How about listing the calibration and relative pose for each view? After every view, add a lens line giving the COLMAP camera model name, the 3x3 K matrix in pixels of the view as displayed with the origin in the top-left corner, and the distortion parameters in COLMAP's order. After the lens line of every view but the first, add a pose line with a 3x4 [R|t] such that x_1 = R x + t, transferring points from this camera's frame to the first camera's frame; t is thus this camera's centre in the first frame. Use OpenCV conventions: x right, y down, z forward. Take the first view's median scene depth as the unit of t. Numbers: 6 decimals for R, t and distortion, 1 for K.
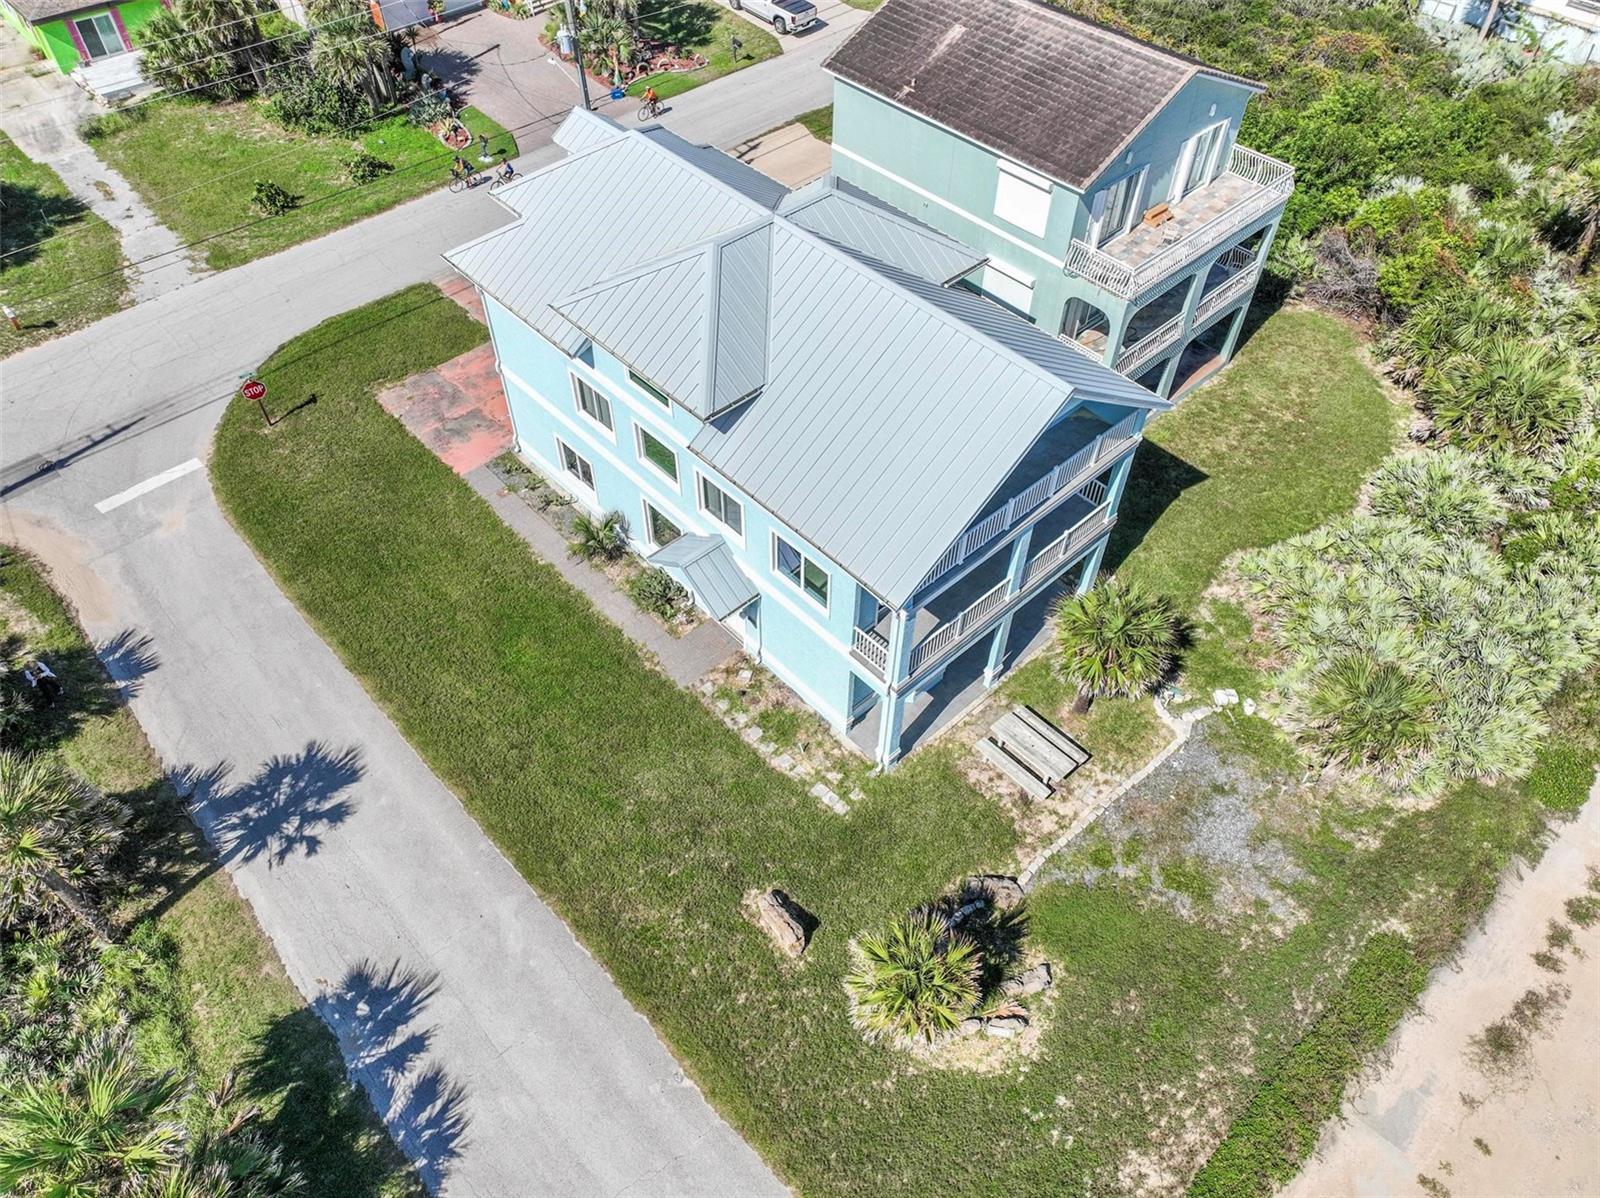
lens RADIAL K [[1120.8, 0, 800.0], [0, 1120.8, 599.0], [0, 0, 1]] dist [-0.003431, 0.023453]
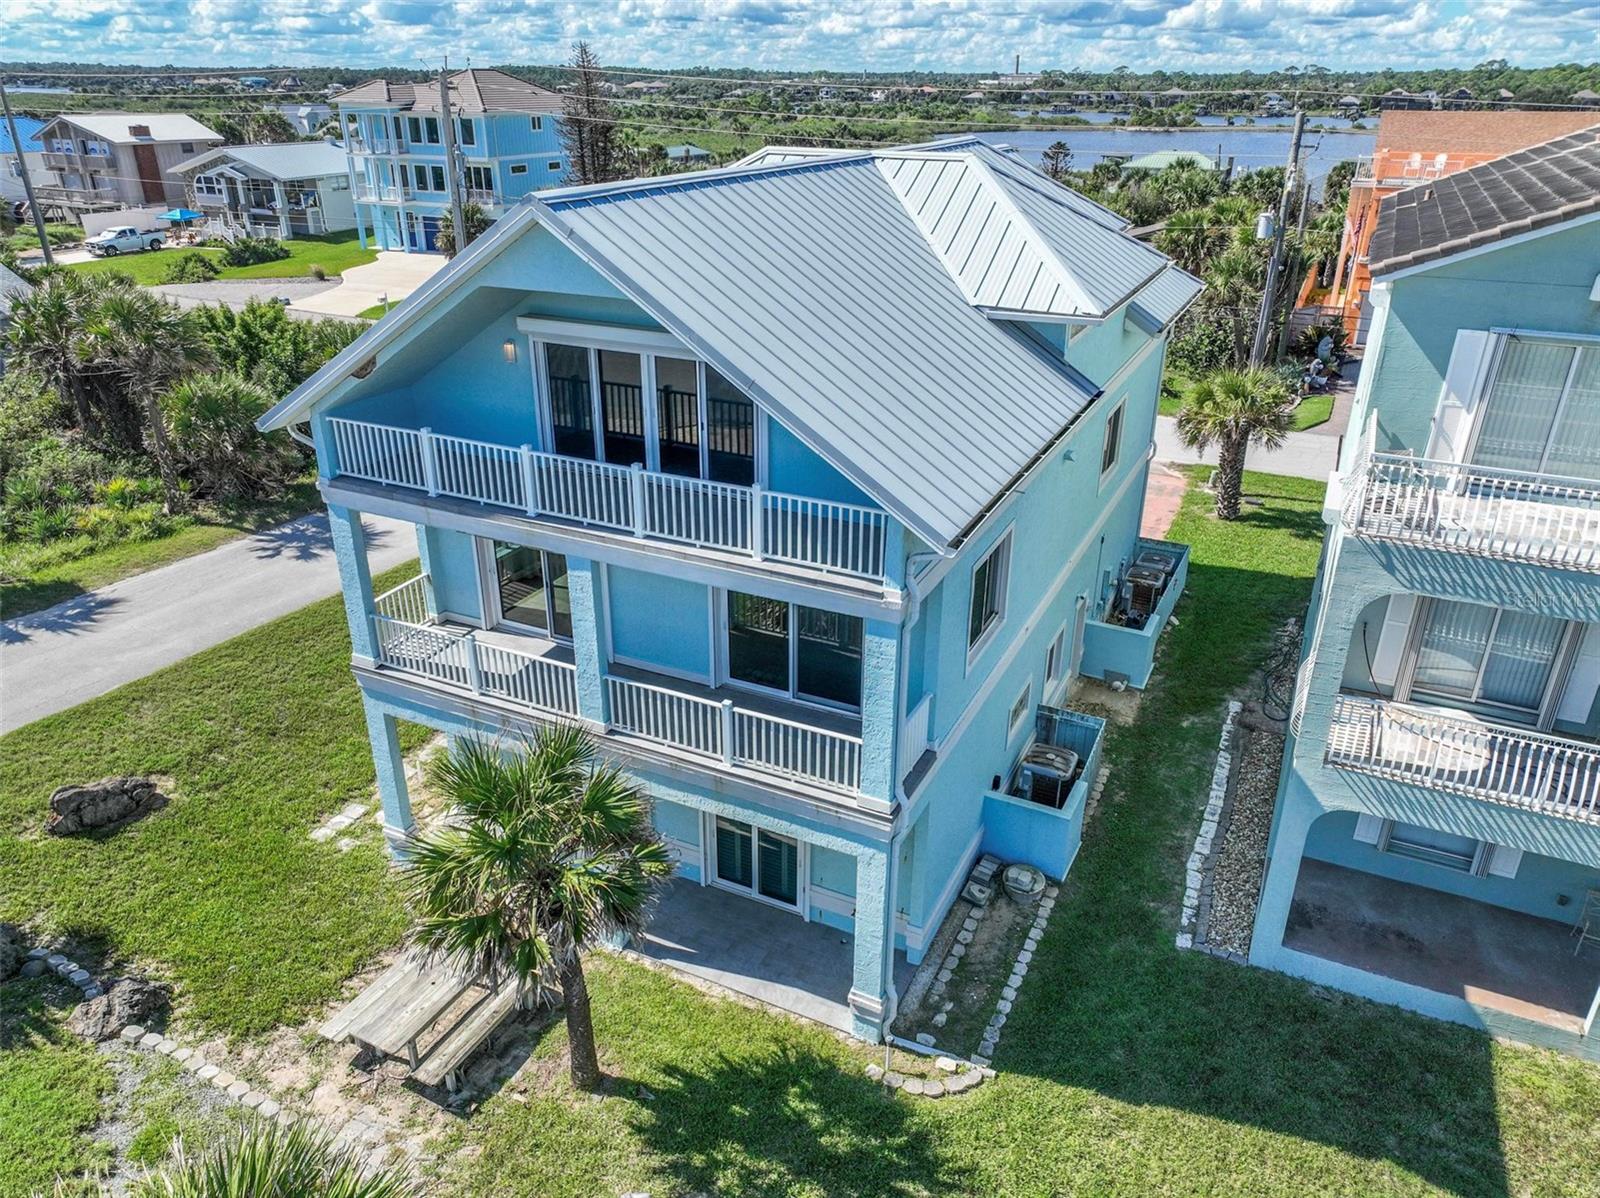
lens RADIAL K [[1120.8, 0, 800.0], [0, 1120.8, 599.0], [0, 0, 1]] dist [-0.003431, 0.023453]
pose [[0.361711, 0.384840, -0.849154, 0.660855], [-0.704441, 0.709438, 0.021452, -0.127570], [0.610678, 0.590420, 0.527709, 0.761552]]
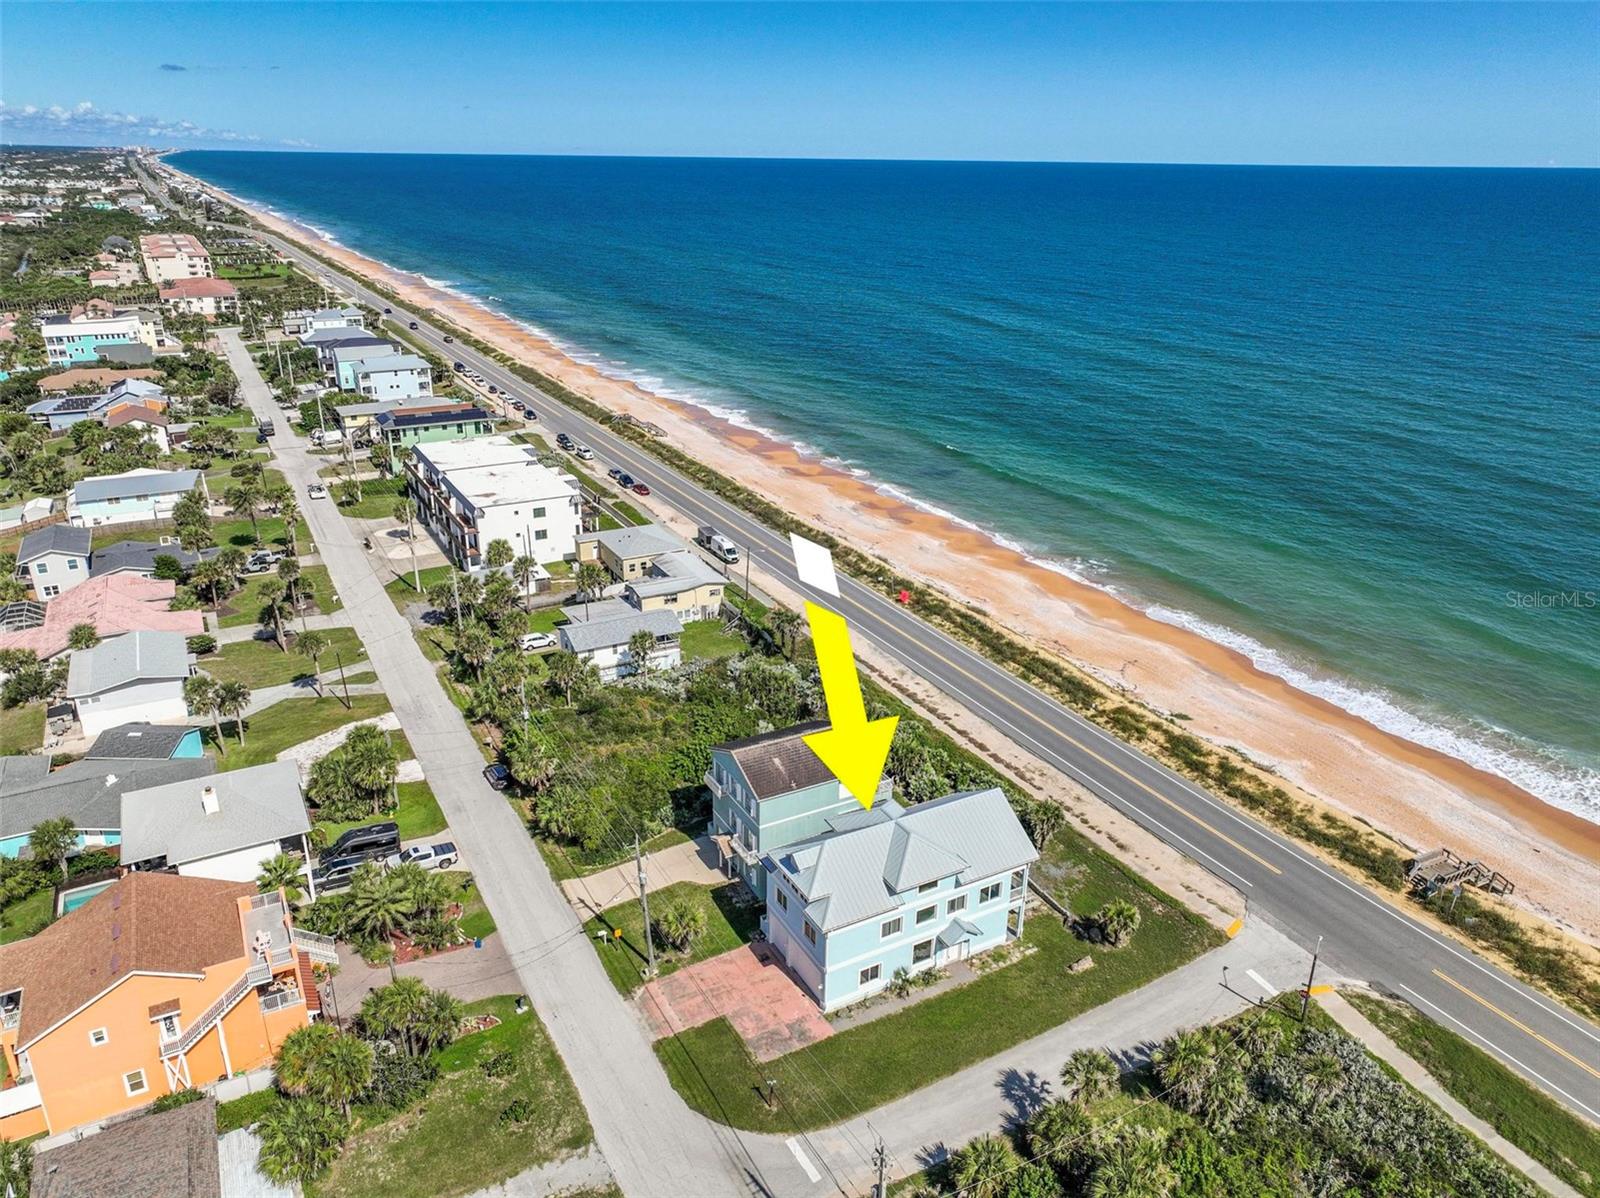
lens RADIAL K [[1120.8, 0, 800.0], [0, 1120.8, 599.0], [0, 0, 1]] dist [-0.003431, 0.023453]
pose [[0.245601, -0.361890, 0.899286, -2.443258], [0.723940, 0.685426, 0.078116, -1.124285], [-0.644664, 0.631844, 0.430328, -0.432446]]
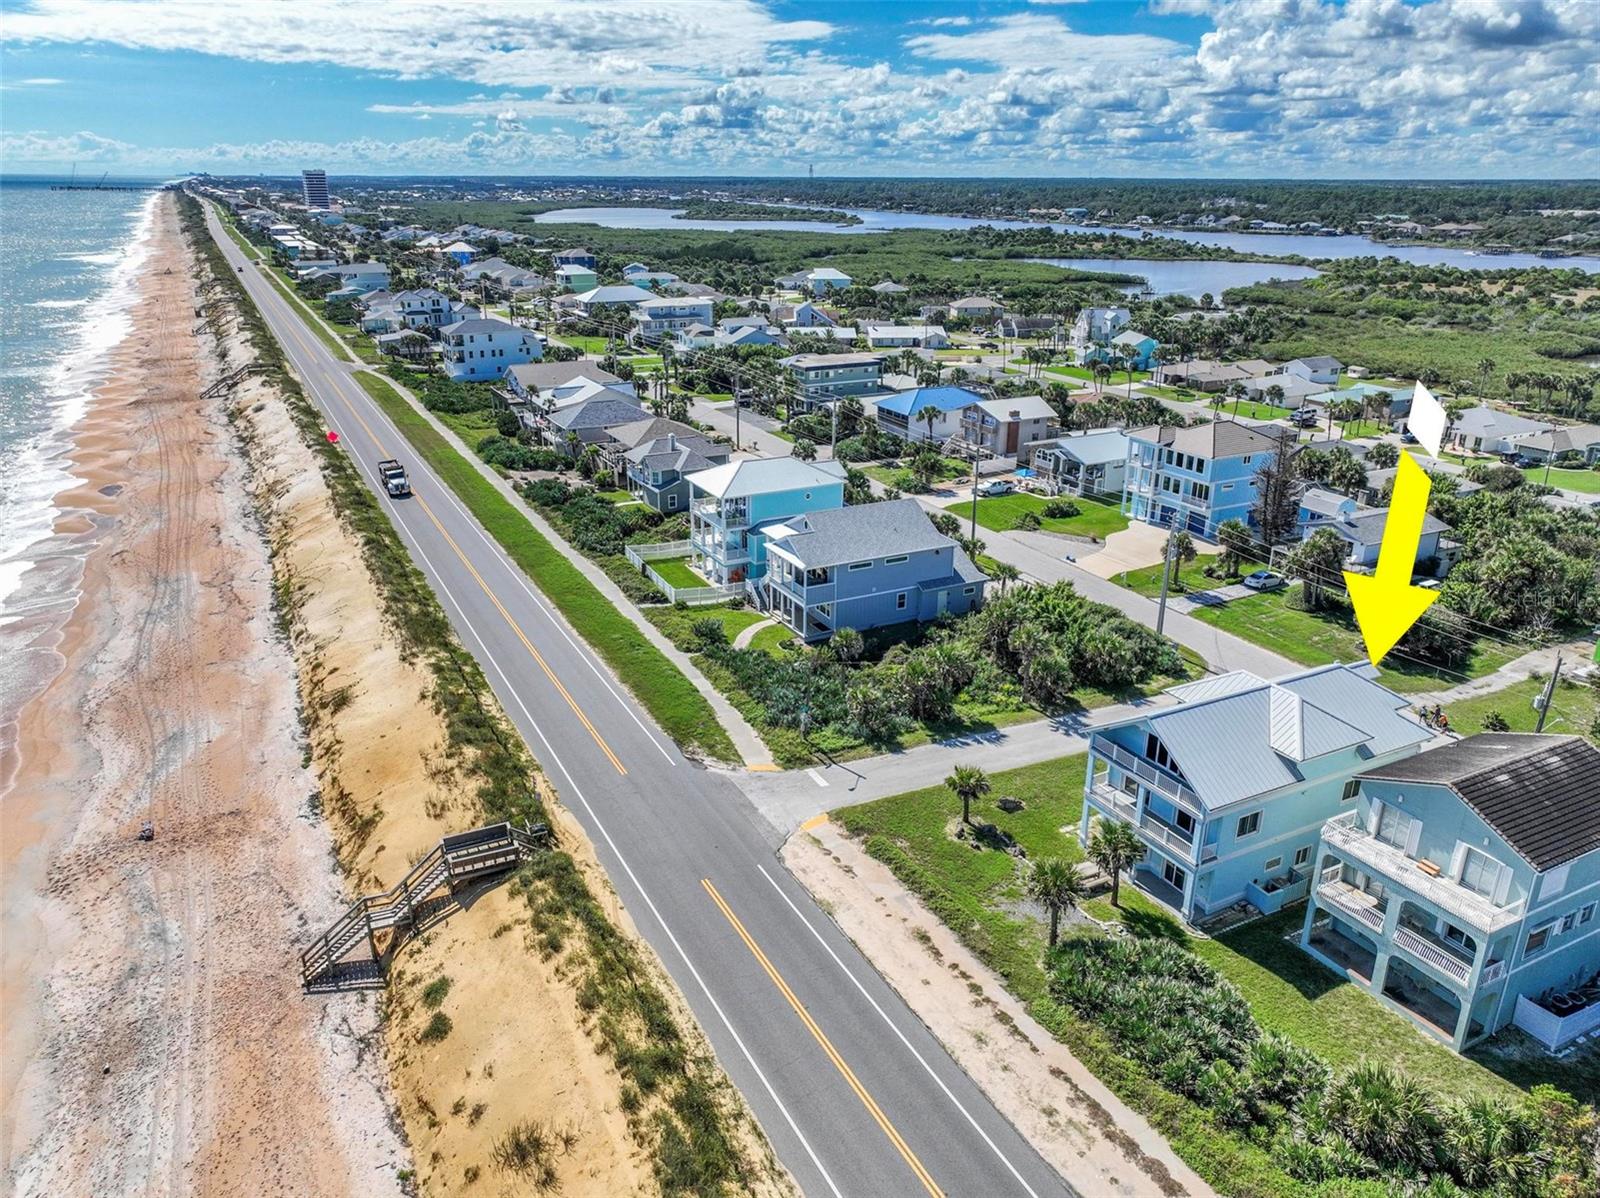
lens RADIAL K [[1131.5, 0, 800.0], [0, 1131.5, 599.0], [0, 0, 1]] dist [0.022093, -0.004867]
pose [[-0.265337, 0.330603, -0.905703, 2.261229], [-0.731527, 0.542891, 0.412478, -0.685537], [0.628064, 0.771992, 0.097796, 0.035604]]
